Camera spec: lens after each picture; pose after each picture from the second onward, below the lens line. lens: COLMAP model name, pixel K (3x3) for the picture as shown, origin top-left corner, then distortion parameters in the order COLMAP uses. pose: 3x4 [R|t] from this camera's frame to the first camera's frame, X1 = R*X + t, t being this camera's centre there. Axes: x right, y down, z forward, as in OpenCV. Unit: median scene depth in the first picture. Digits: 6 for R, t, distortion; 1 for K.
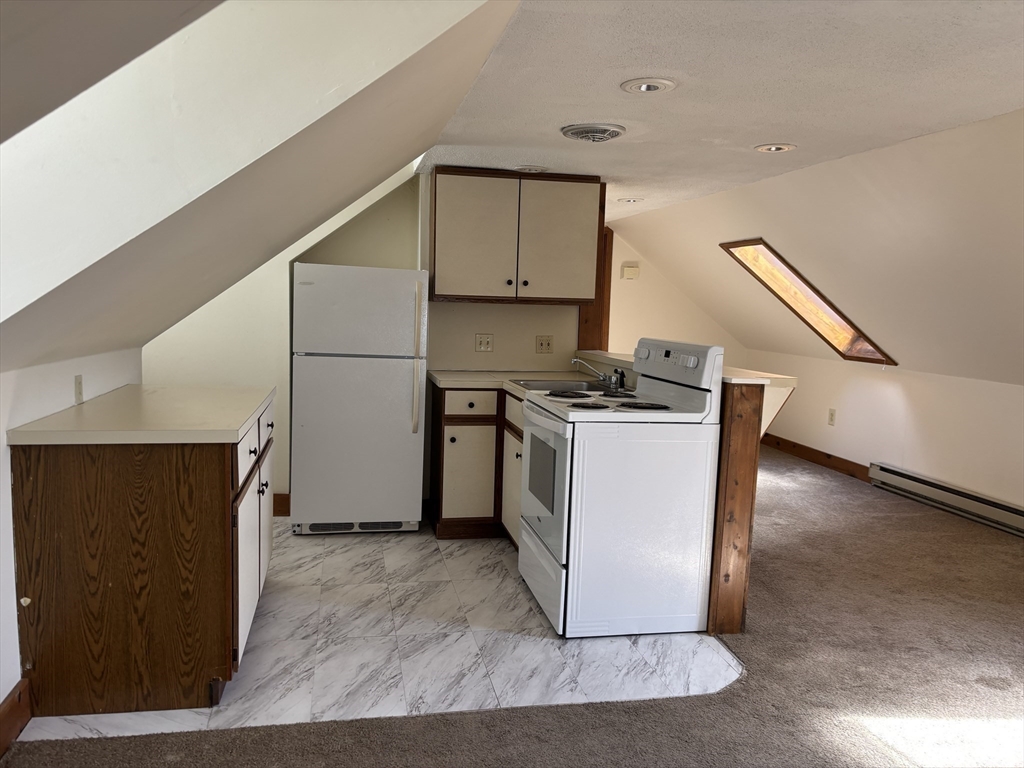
lens RADIAL K [[767.7, 0, 511.4], [0, 767.7, 388.2], [0, 0, 1]] dist [0.040578, -0.045712]
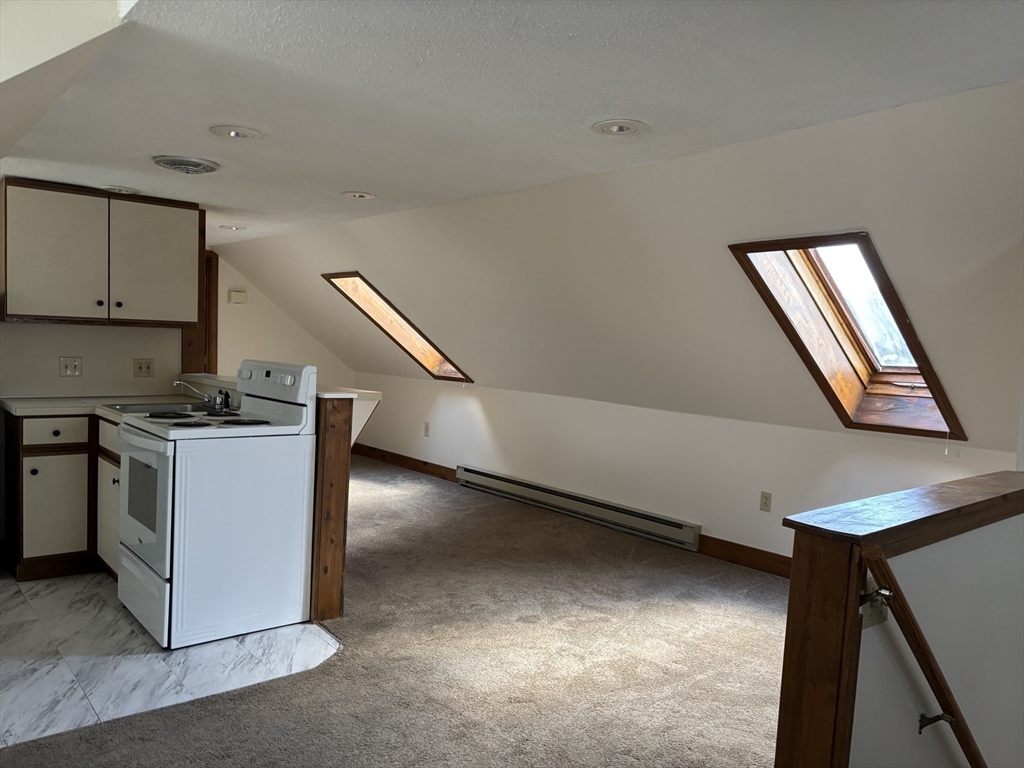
lens RADIAL K [[767.7, 0, 519.2], [0, 767.7, 390.0], [0, 0, 1]] dist [0.040578, -0.045712]
pose [[0.881652, -0.024575, 0.471259, 0.001218], [0.038543, 0.999057, -0.020010, 0.012754], [-0.470323, 0.035806, 0.881768, -0.123080]]
